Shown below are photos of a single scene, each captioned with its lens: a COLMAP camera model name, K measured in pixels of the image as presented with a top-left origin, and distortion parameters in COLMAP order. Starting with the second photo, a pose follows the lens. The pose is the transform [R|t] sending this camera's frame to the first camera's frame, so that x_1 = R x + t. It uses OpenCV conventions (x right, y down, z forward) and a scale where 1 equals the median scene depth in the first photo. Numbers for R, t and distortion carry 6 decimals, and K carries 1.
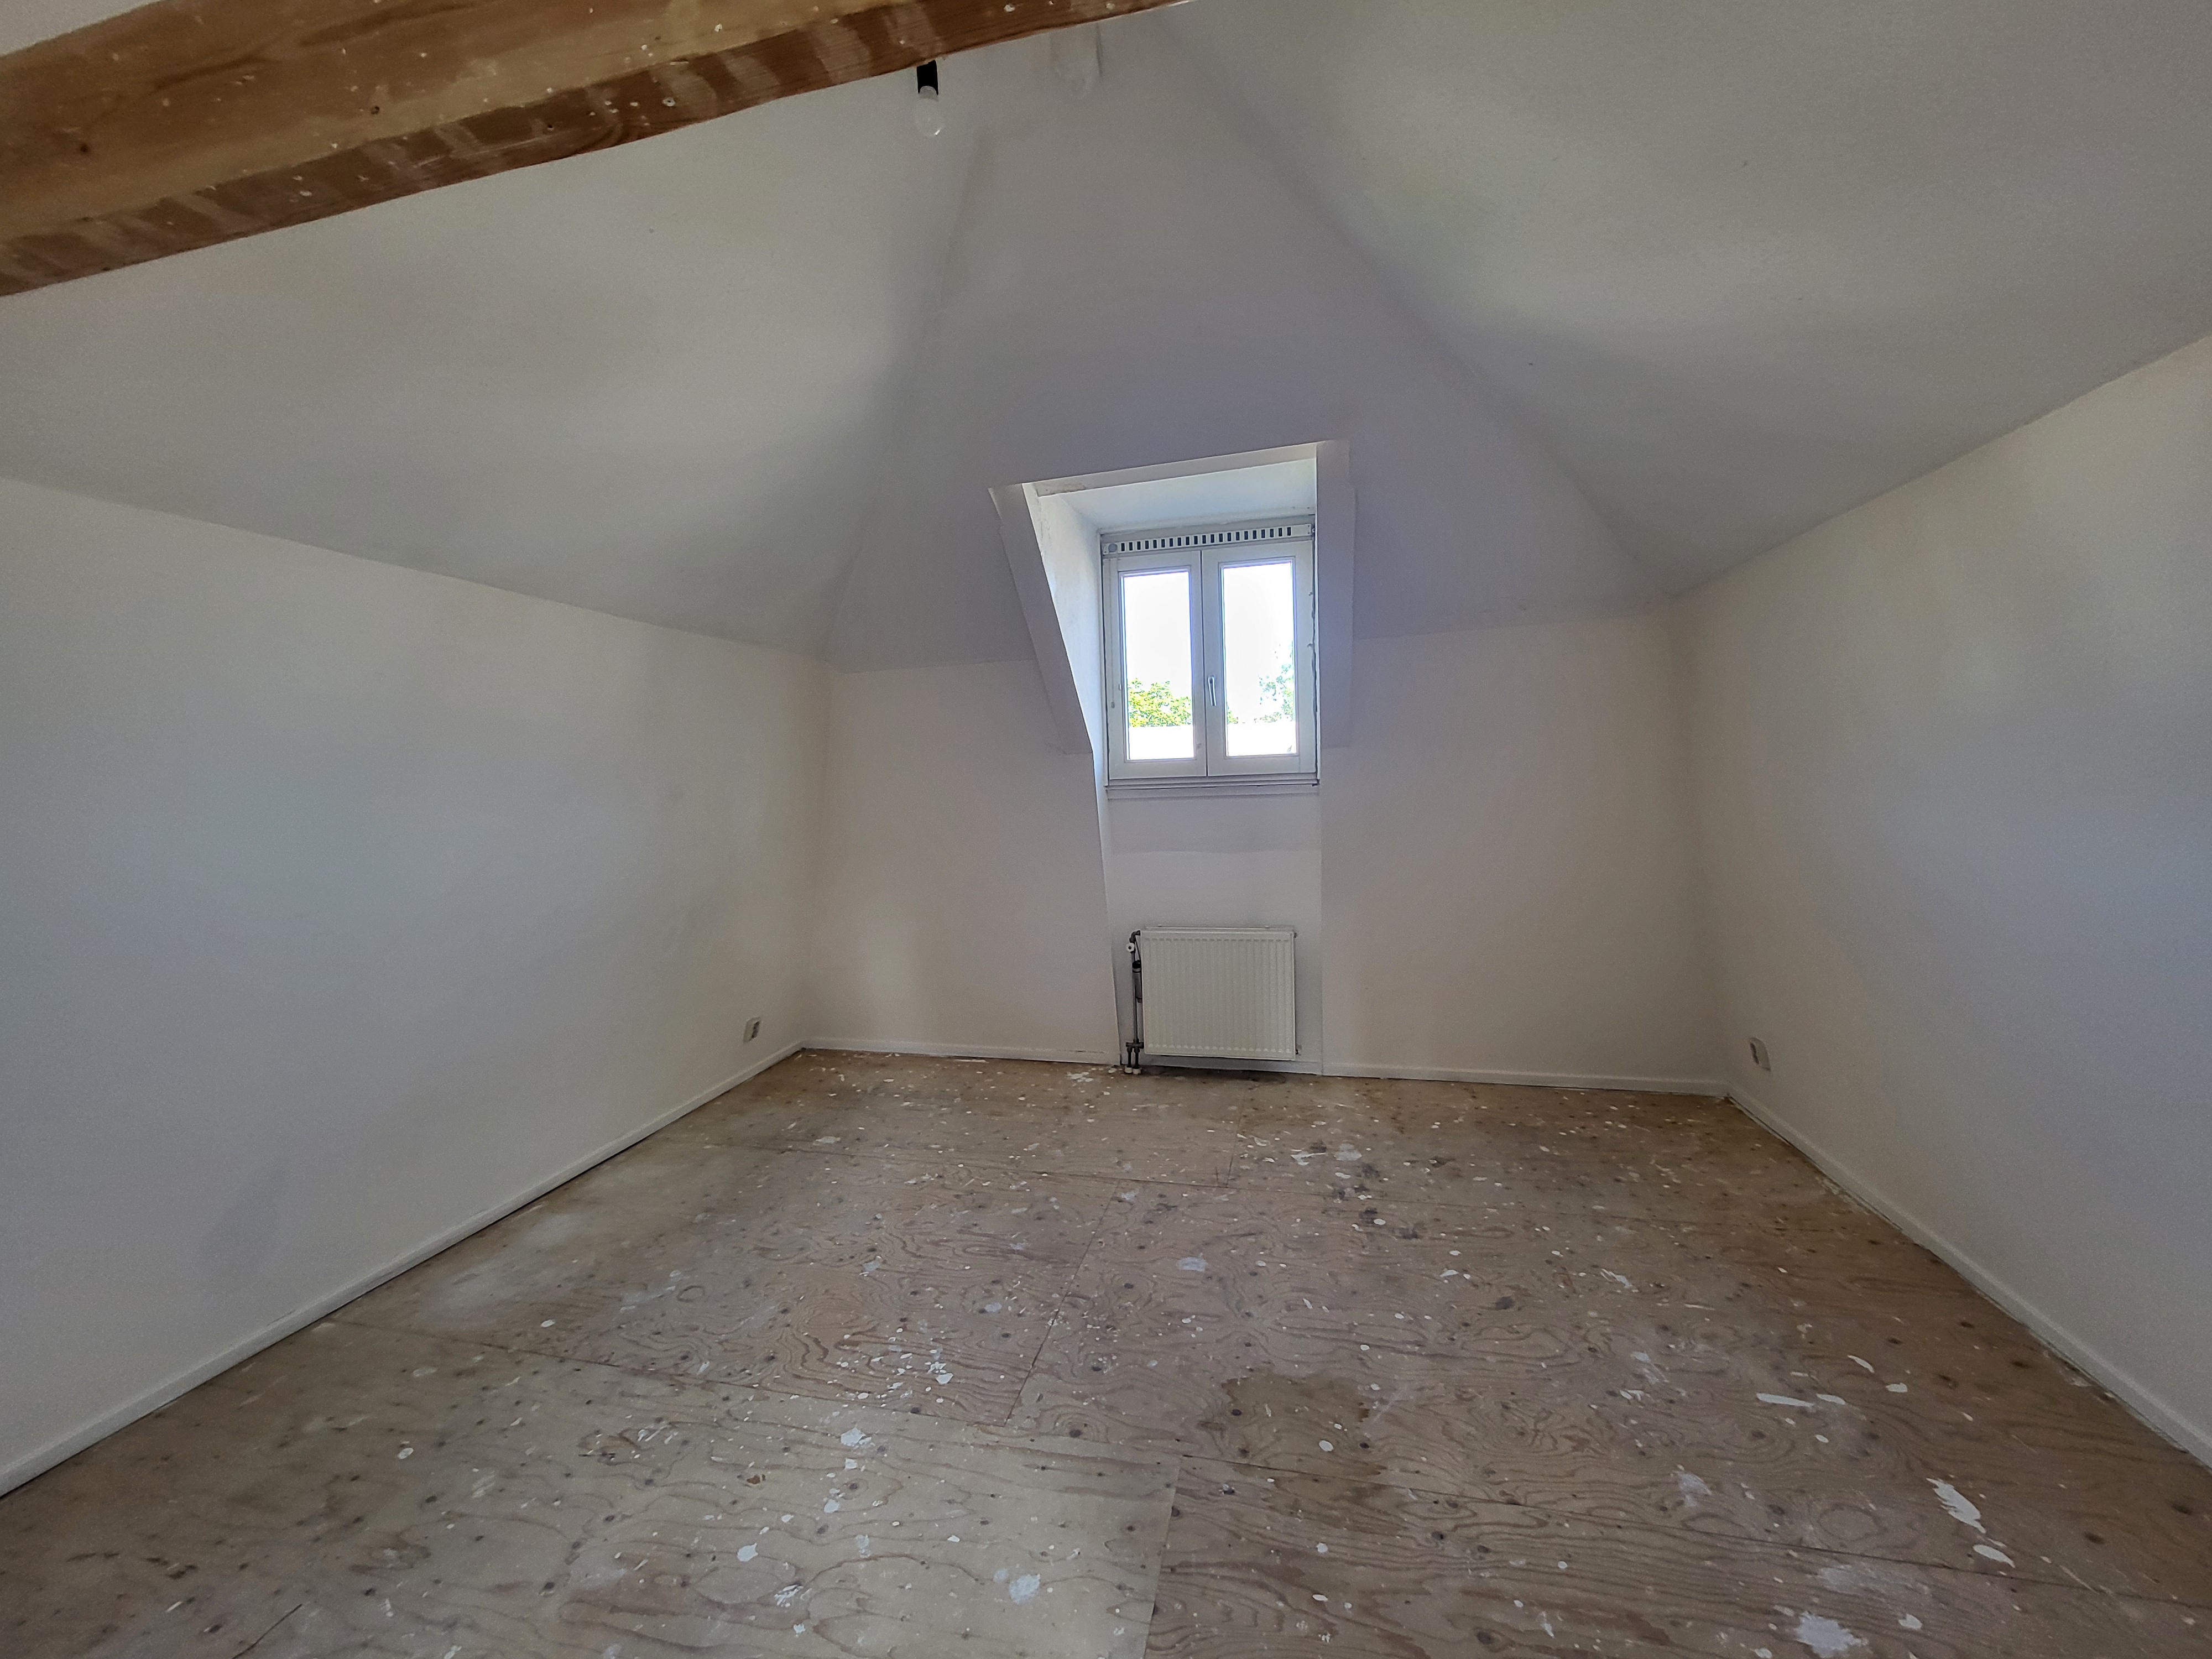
lens RADIAL K [[876.3, 0, 1101.8], [0, 876.3, 829.9], [0, 0, 1]] dist [-0.001053, -0.000072]
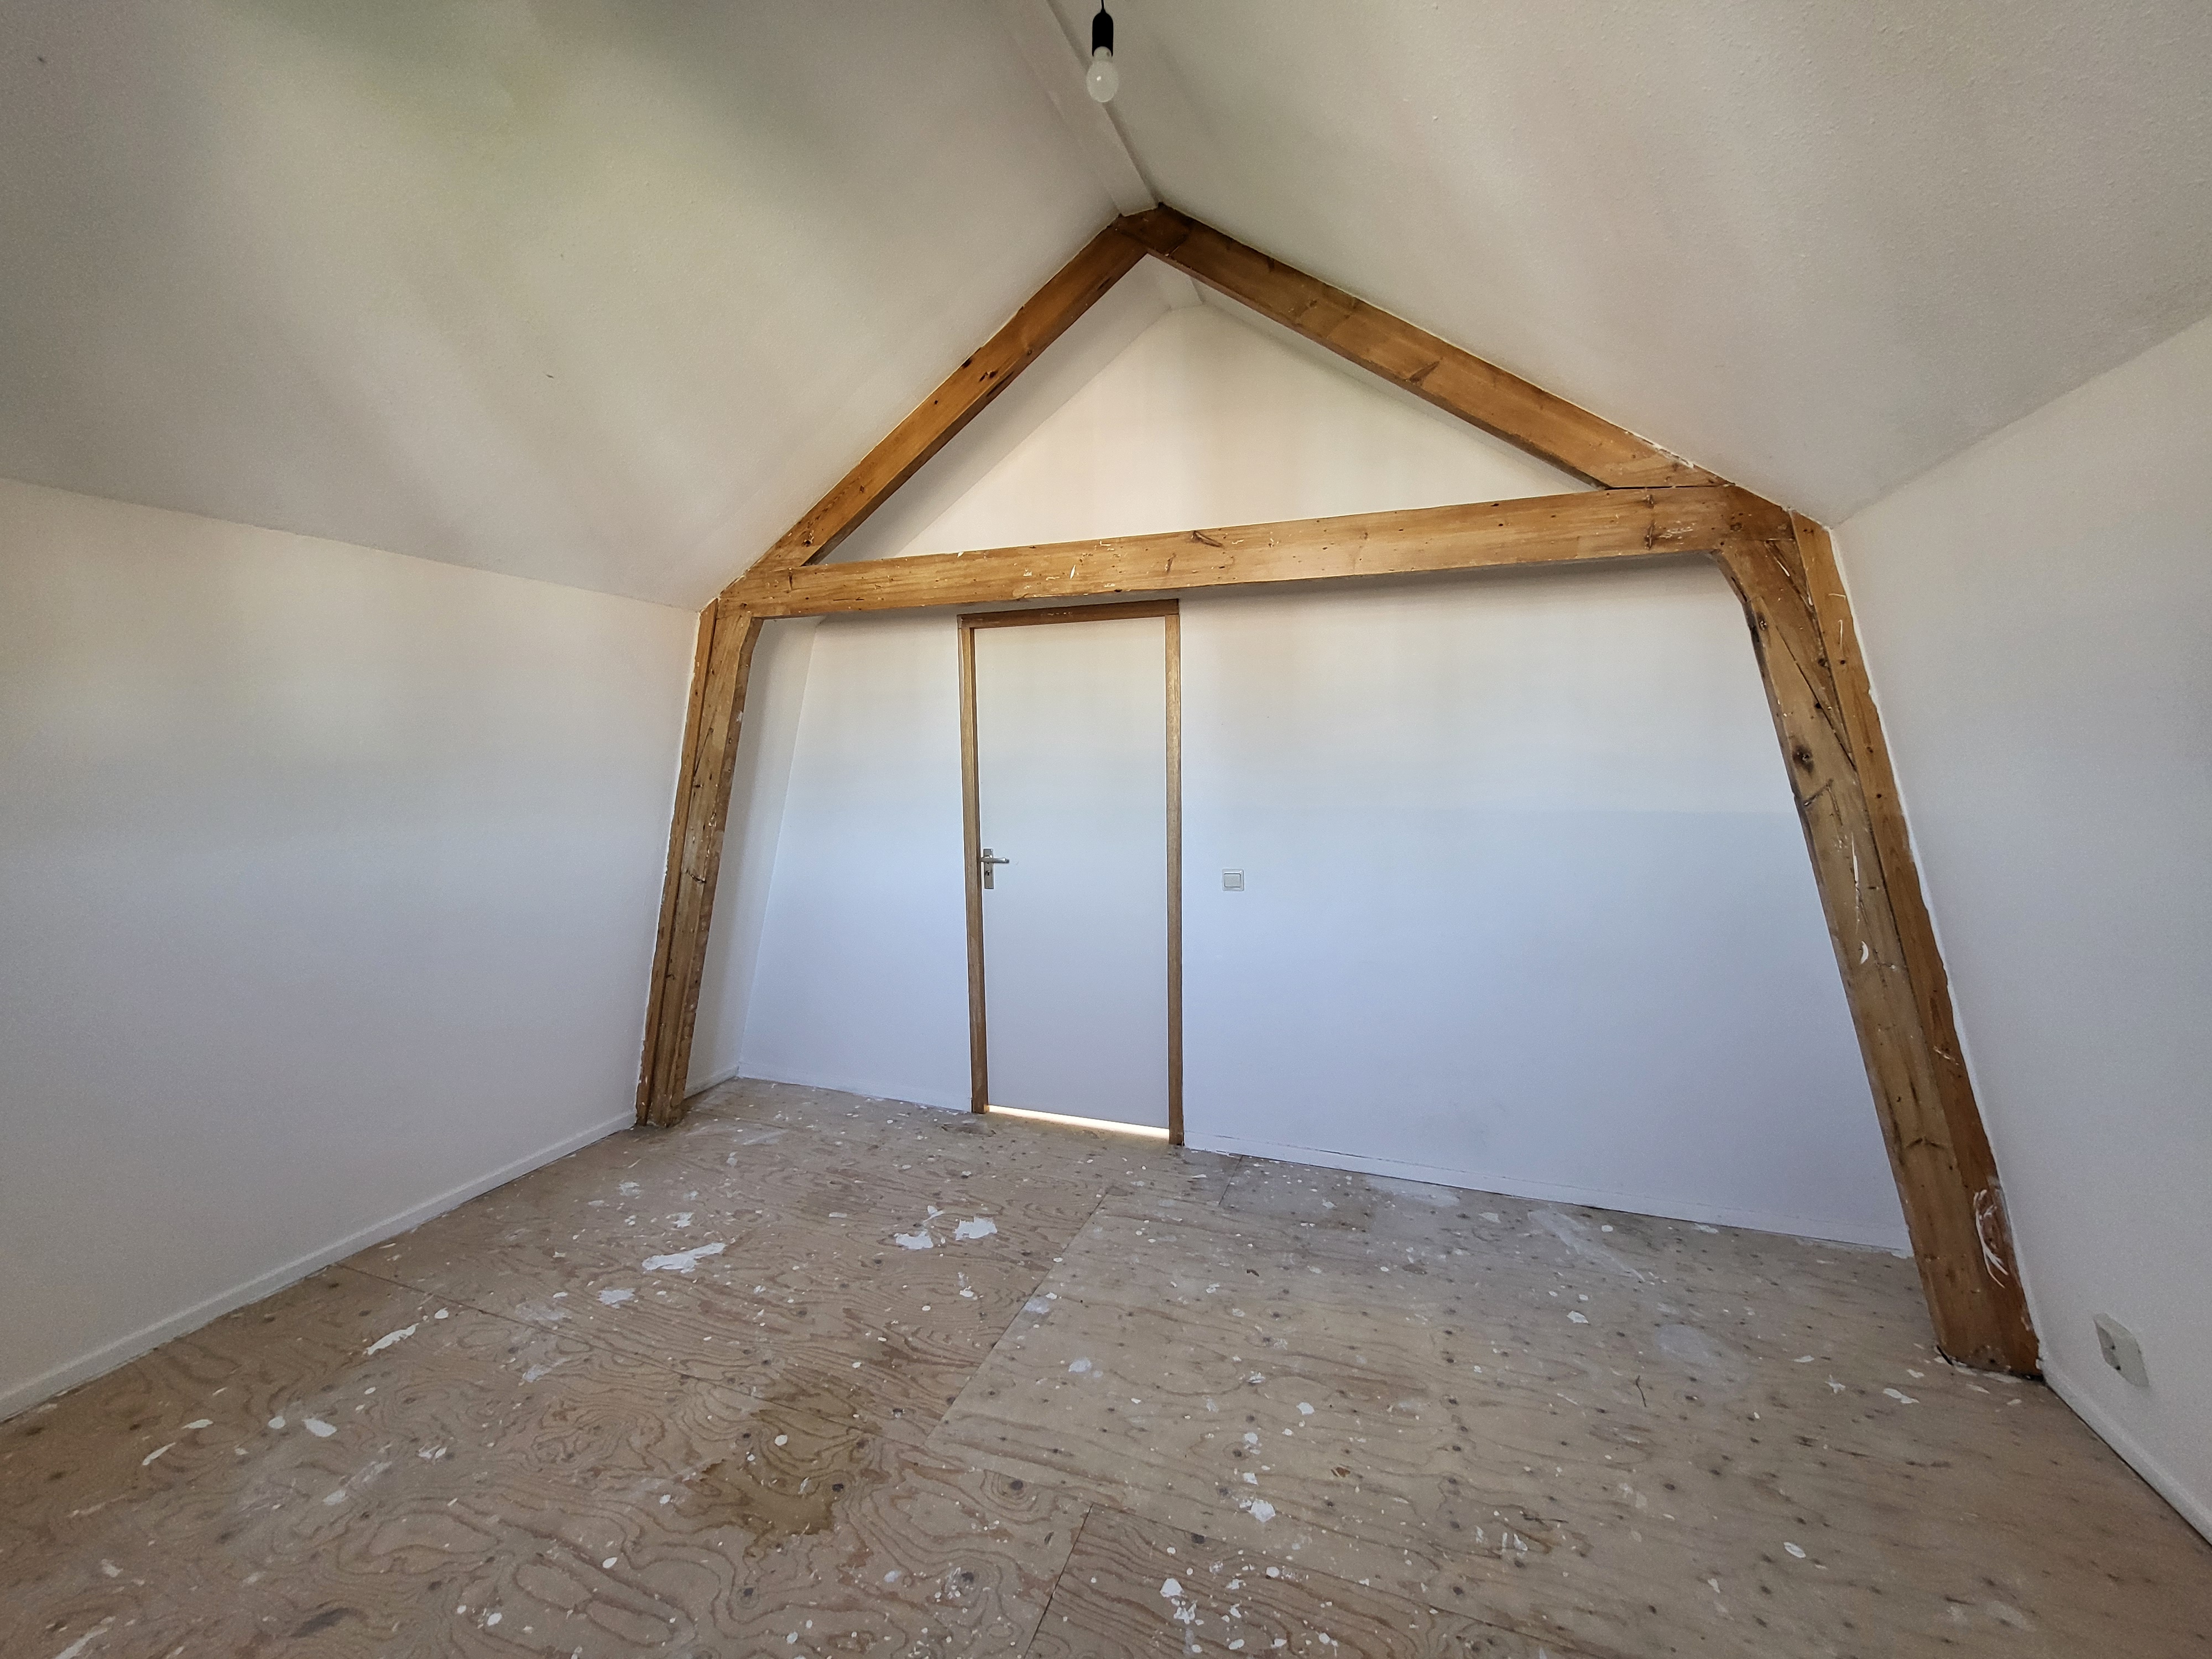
lens RADIAL K [[876.3, 0, 1106.2], [0, 876.3, 829.8], [0, 0, 1]] dist [-0.001053, -0.000072]
pose [[-0.993008, 0.028518, 0.114551, -0.258490], [0.044715, 0.988939, 0.141423, -0.130339], [-0.109251, 0.145556, -0.983299, 1.858596]]
